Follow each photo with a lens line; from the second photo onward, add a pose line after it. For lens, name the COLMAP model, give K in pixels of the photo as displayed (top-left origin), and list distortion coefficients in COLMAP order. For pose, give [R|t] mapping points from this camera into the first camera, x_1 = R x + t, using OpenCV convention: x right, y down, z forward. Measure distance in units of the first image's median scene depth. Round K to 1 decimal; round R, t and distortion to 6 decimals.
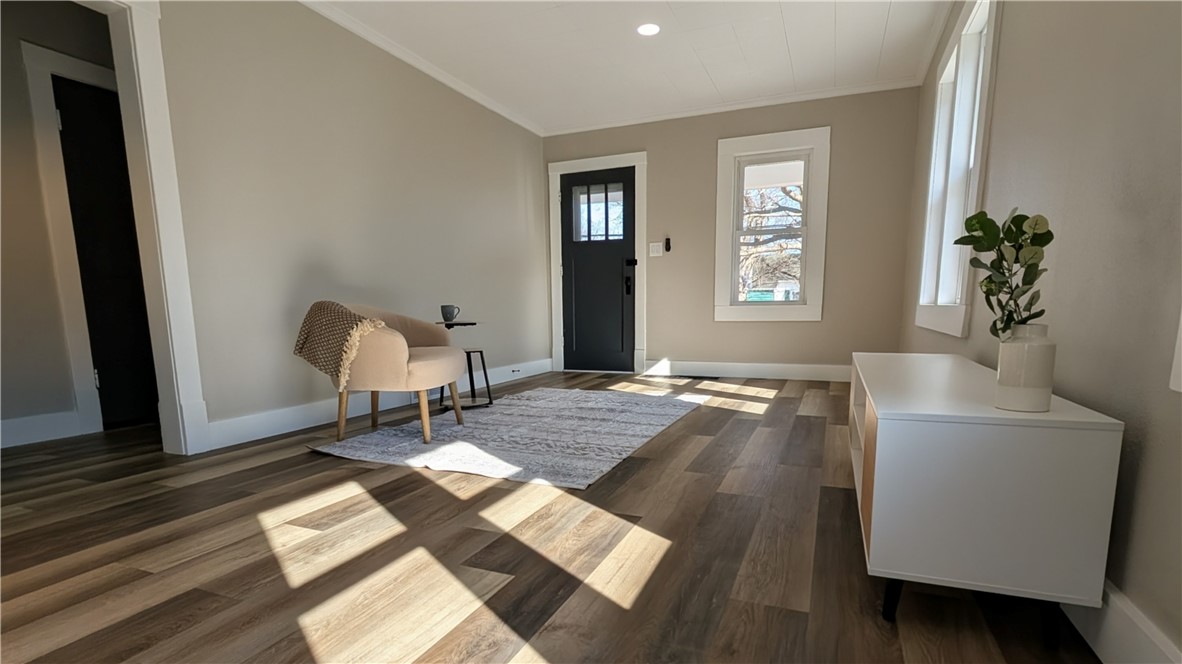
lens RADIAL K [[566.4, 0, 591.1], [0, 566.4, 394.1], [0, 0, 1]] dist [-0.000705, -0.000052]
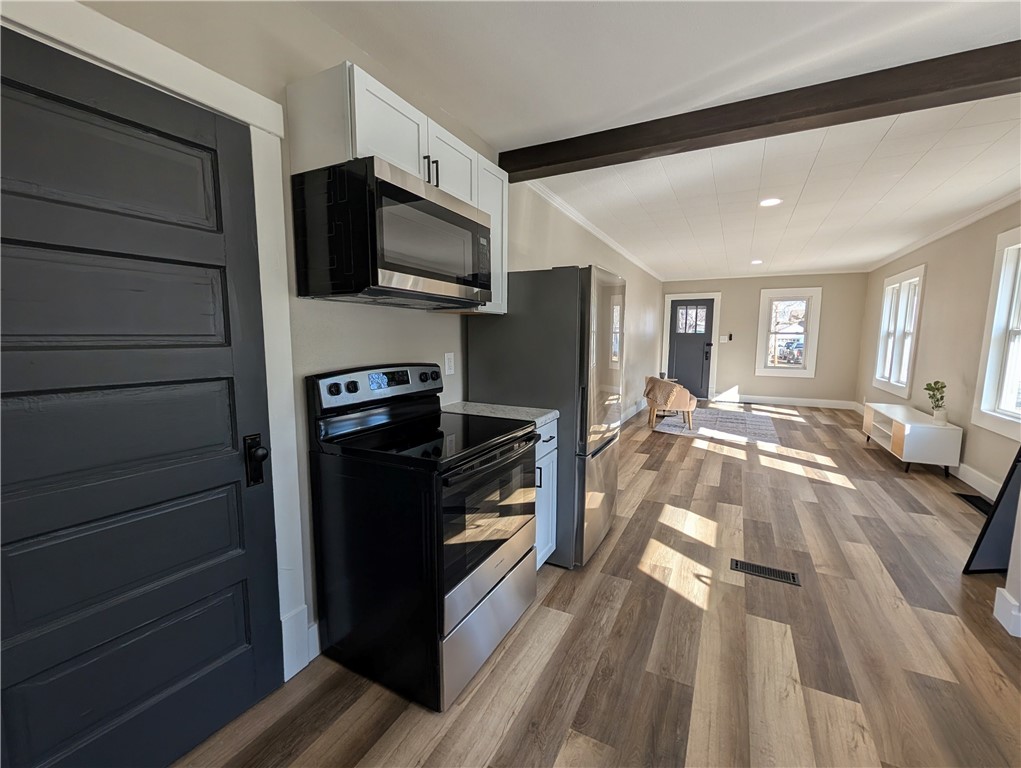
lens RADIAL K [[426.9, 0, 511.3], [0, 426.9, 386.7], [0, 0, 1]] dist [-0.000247, -0.000008]
pose [[0.996338, 0.026102, -0.081423, -0.525039], [-0.028551, 0.999170, -0.029050, -0.018569], [0.080597, 0.031268, 0.996256, -0.592782]]
